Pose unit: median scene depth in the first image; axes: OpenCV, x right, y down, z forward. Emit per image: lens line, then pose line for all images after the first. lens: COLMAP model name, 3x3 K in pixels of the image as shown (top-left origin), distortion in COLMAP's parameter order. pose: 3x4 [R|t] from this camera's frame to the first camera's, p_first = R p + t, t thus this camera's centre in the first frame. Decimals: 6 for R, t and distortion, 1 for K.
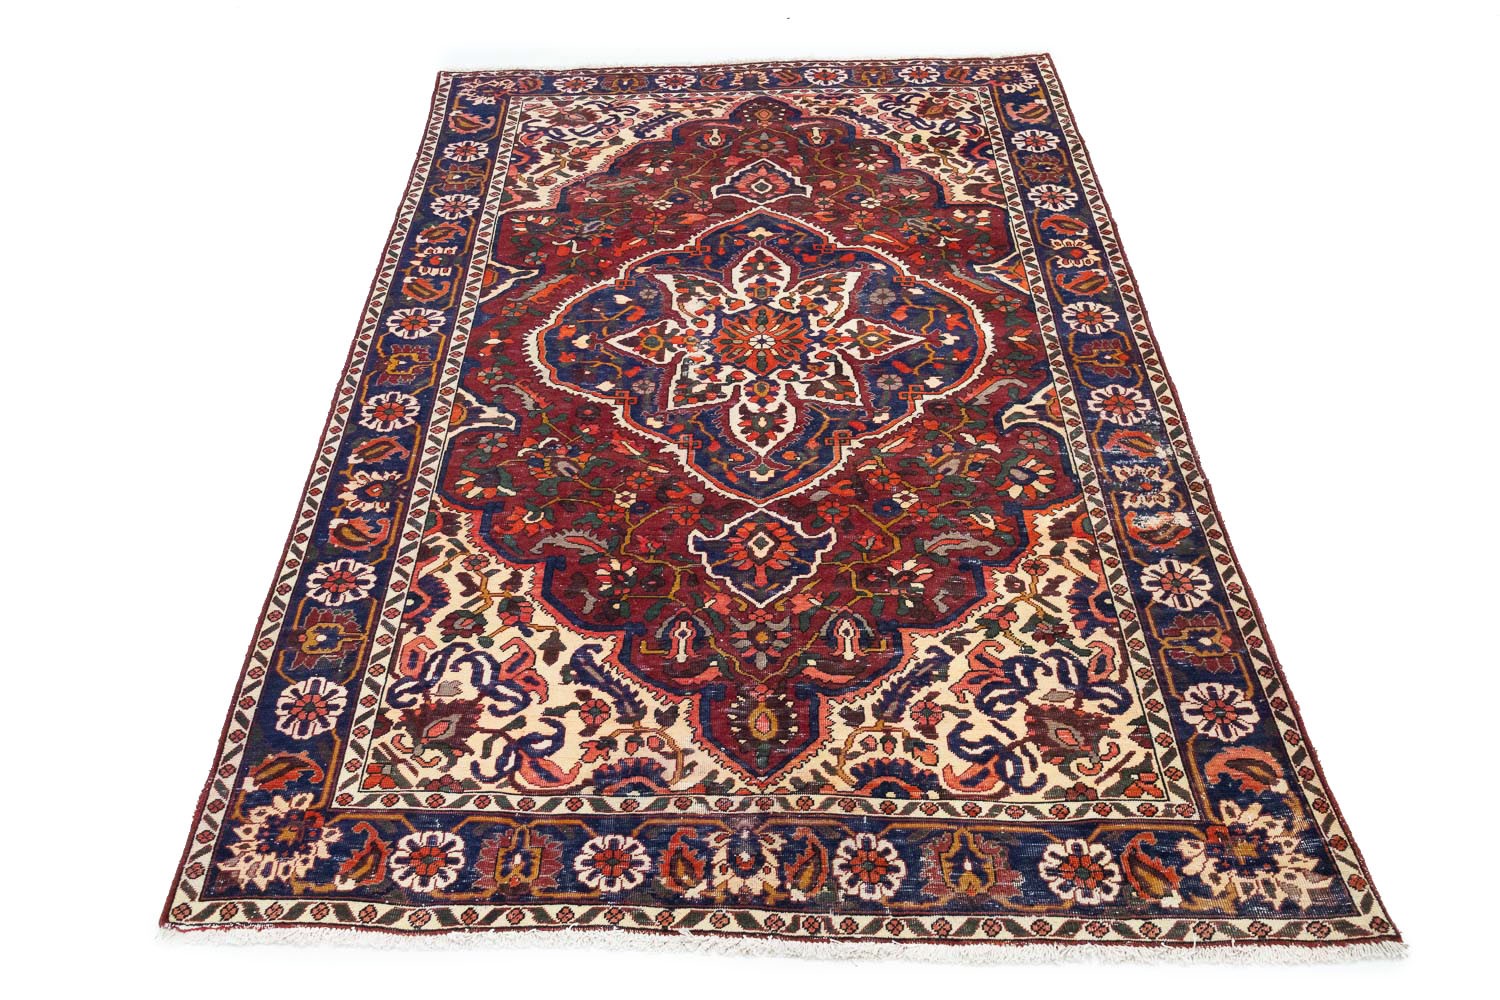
lens RADIAL K [[1251.3, 0, 730.2], [0, 1251.3, 514.9], [0, 0, 1]] dist [0.008020, -0.015273]
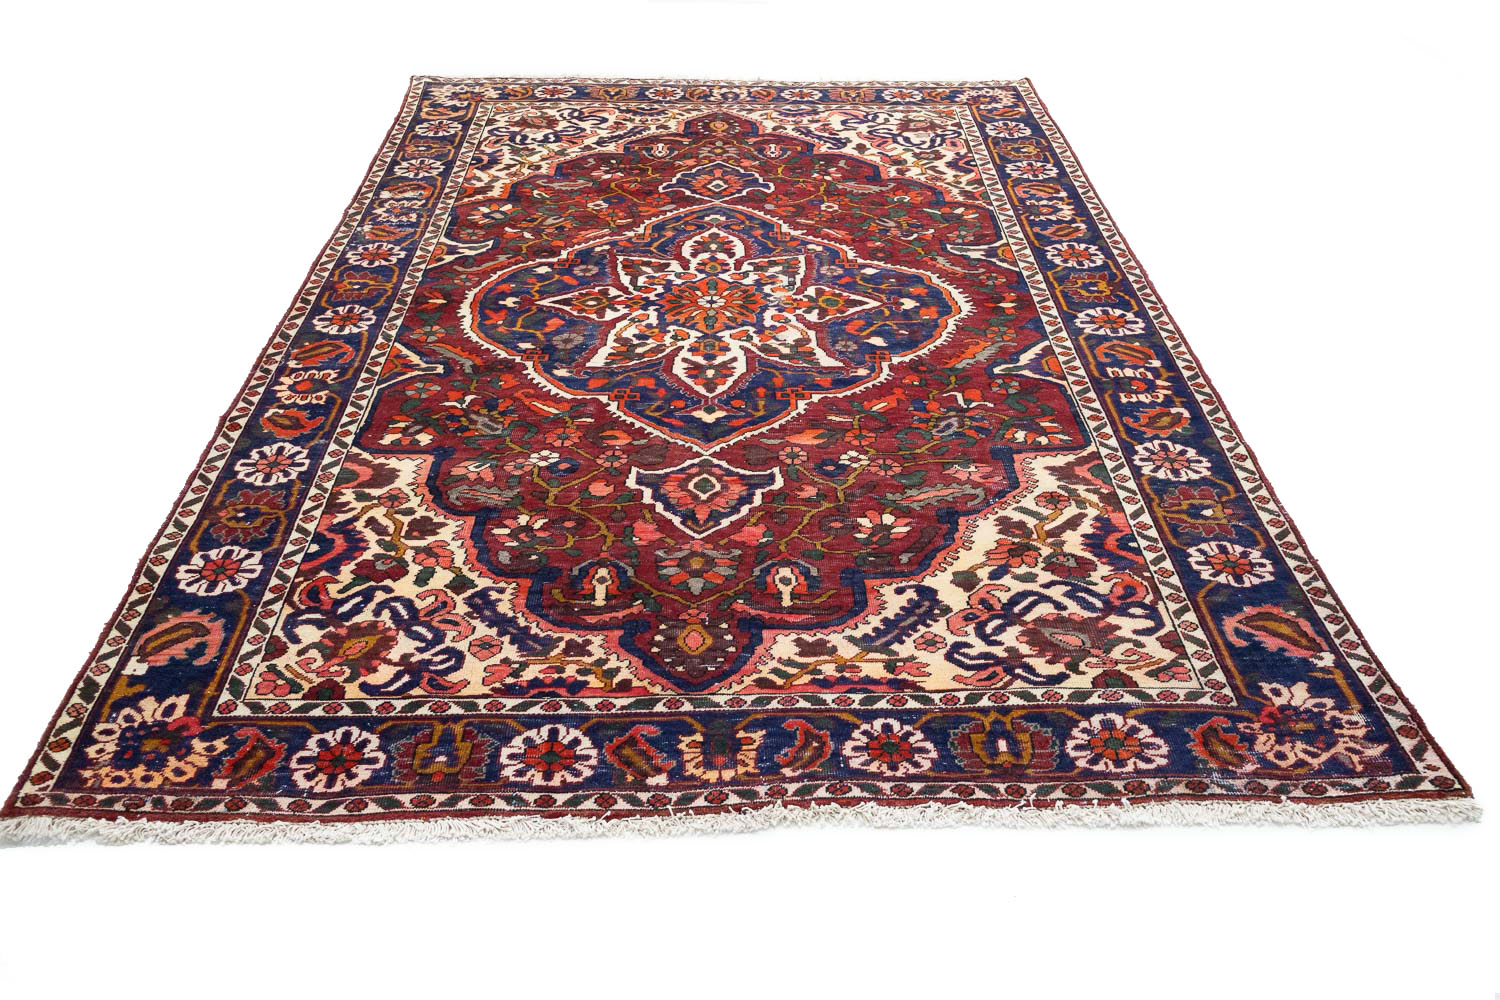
lens RADIAL K [[1251.3, 0, 736.6], [0, 1251.3, 511.3], [0, 0, 1]] dist [0.008020, -0.015273]
pose [[-0.999335, 0.035055, 0.010069, 0.003588], [0.013946, 0.112180, 0.993590, -1.139762], [0.033700, 0.993069, -0.112594, 1.380444]]
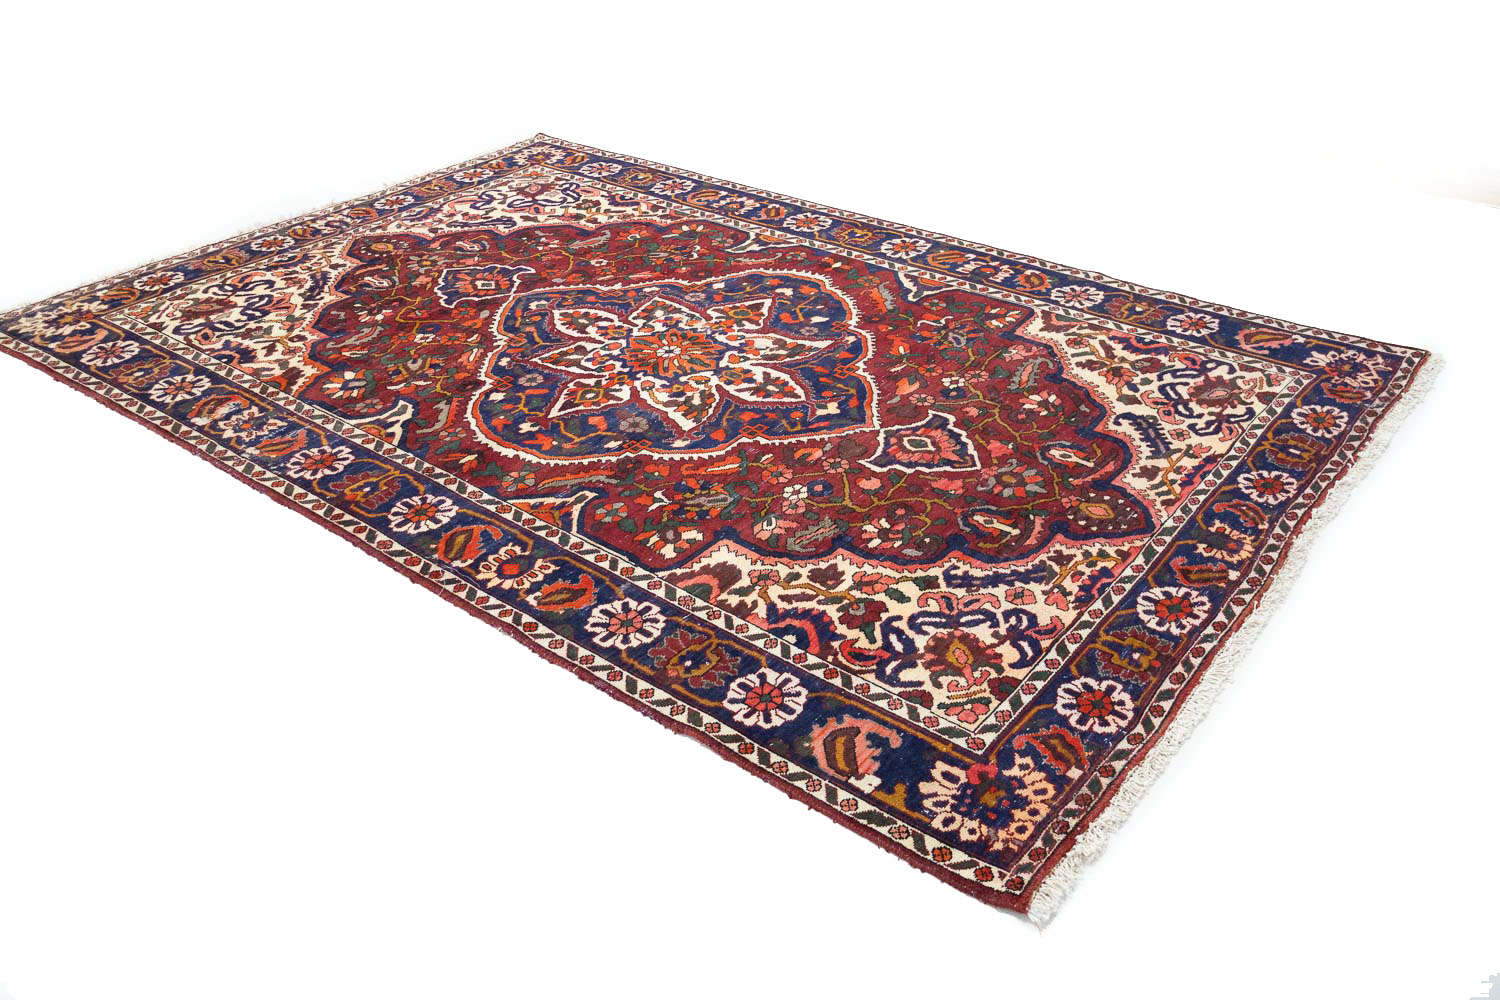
lens RADIAL K [[1251.3, 0, 731.8], [0, 1251.3, 518.6], [0, 0, 1]] dist [0.008020, -0.015273]
pose [[-0.624745, 0.476246, -0.618776, 0.727085], [-0.532975, 0.319049, 0.783674, -0.976448], [0.570642, 0.819388, 0.054502, 1.186874]]
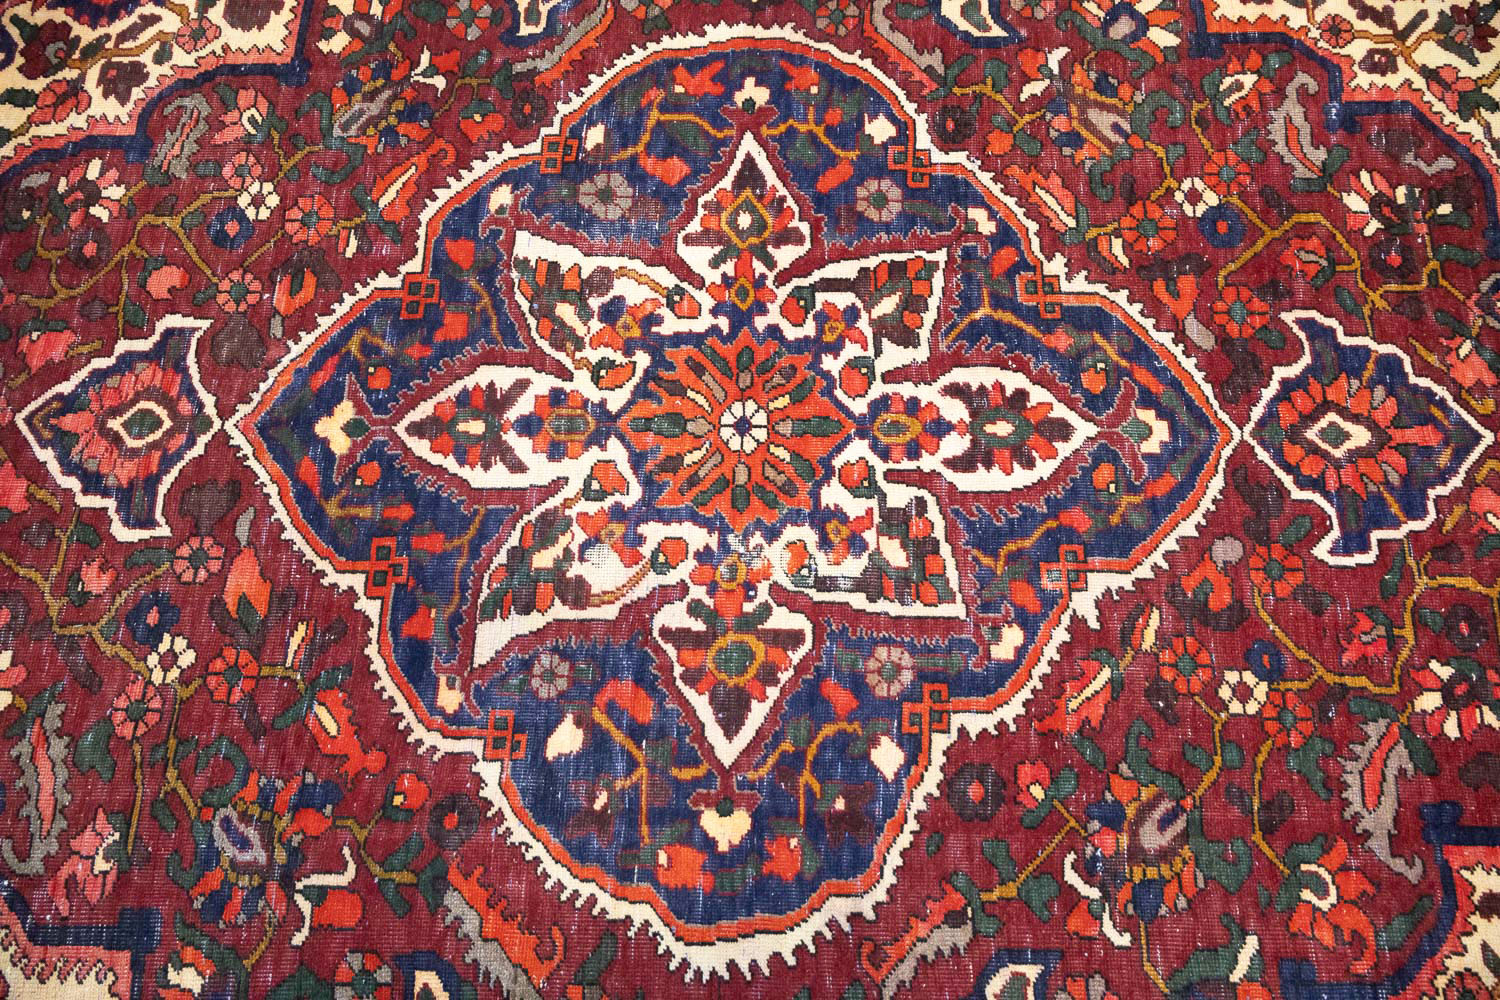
lens RADIAL K [[1251.3, 0, 744.4], [0, 1251.3, 495.8], [0, 0, 1]] dist [0.008020, -0.015273]
pose [[0.006151, -0.930639, 0.365888, -0.185883], [0.745504, 0.248131, 0.618591, -0.461962], [-0.666473, 0.268966, 0.695320, 0.748276]]
